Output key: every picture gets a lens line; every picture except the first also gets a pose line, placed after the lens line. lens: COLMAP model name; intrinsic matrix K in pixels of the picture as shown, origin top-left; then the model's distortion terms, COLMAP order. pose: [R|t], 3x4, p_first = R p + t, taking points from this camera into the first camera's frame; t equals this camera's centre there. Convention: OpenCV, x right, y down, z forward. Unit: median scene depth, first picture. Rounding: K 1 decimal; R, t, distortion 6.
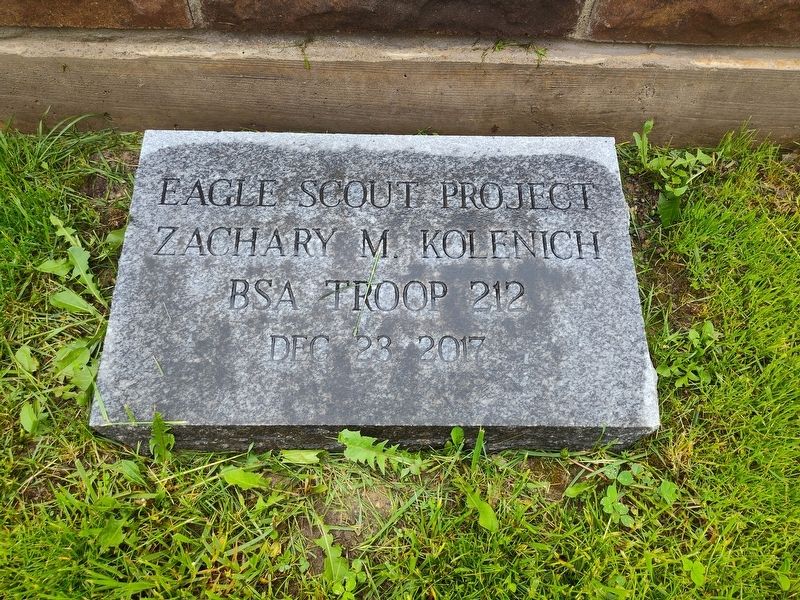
lens RADIAL K [[545.9, 0, 395.7], [0, 545.9, 299.6], [0, 0, 1]] dist [0.016688, -0.018598]
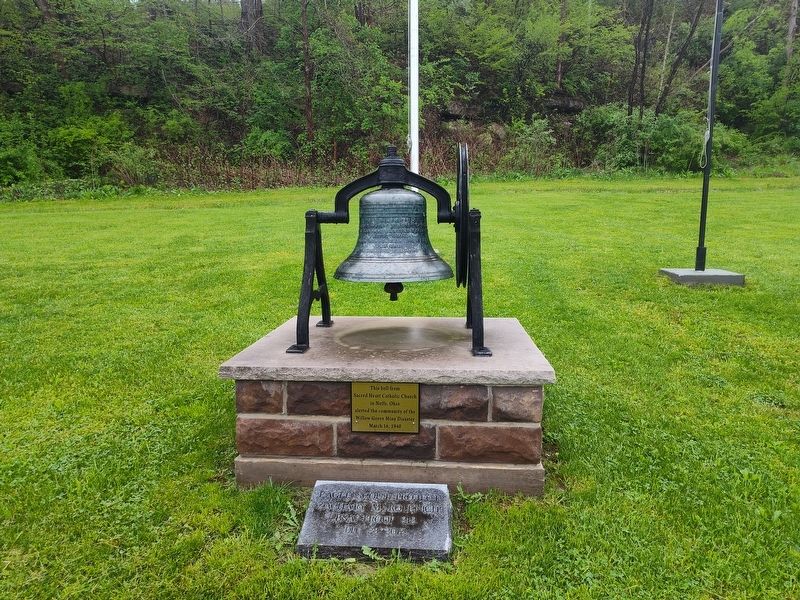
lens RADIAL K [[545.9, 0, 395.8], [0, 545.9, 301.6], [0, 0, 1]] dist [0.016688, -0.018598]
pose [[0.996863, -0.013715, -0.077946, 0.350662], [-0.048156, 0.676458, -0.734905, 1.465592], [0.062806, 0.736353, 0.673676, -2.191683]]
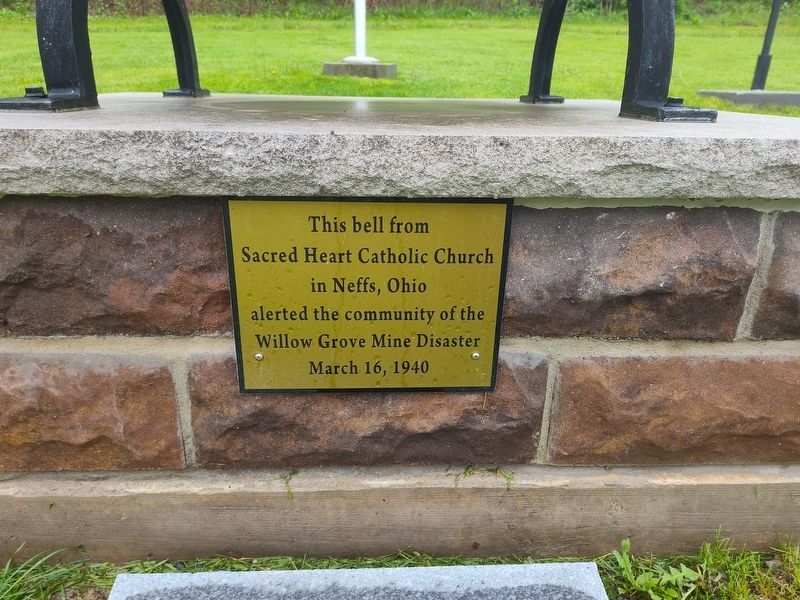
lens RADIAL K [[545.9, 0, 396.3], [0, 545.9, 305.3], [0, 0, 1]] dist [0.016688, -0.018598]
pose [[0.998883, -0.020915, 0.042362, 0.004803], [0.041010, 0.829038, -0.557686, -0.138780], [-0.023455, 0.558800, 0.828970, -0.076453]]
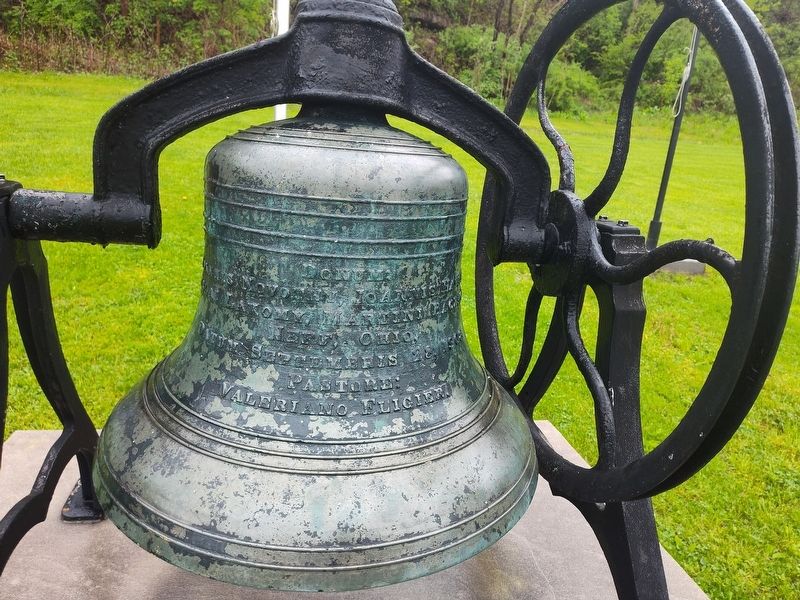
lens RADIAL K [[545.9, 0, 395.5], [0, 545.9, 307.3], [0, 0, 1]] dist [0.016688, -0.018598]
pose [[0.977493, 0.005843, 0.210889, -0.106518], [0.126662, 0.783154, -0.608791, -1.226241], [-0.168716, 0.621800, 0.764788, -0.633076]]
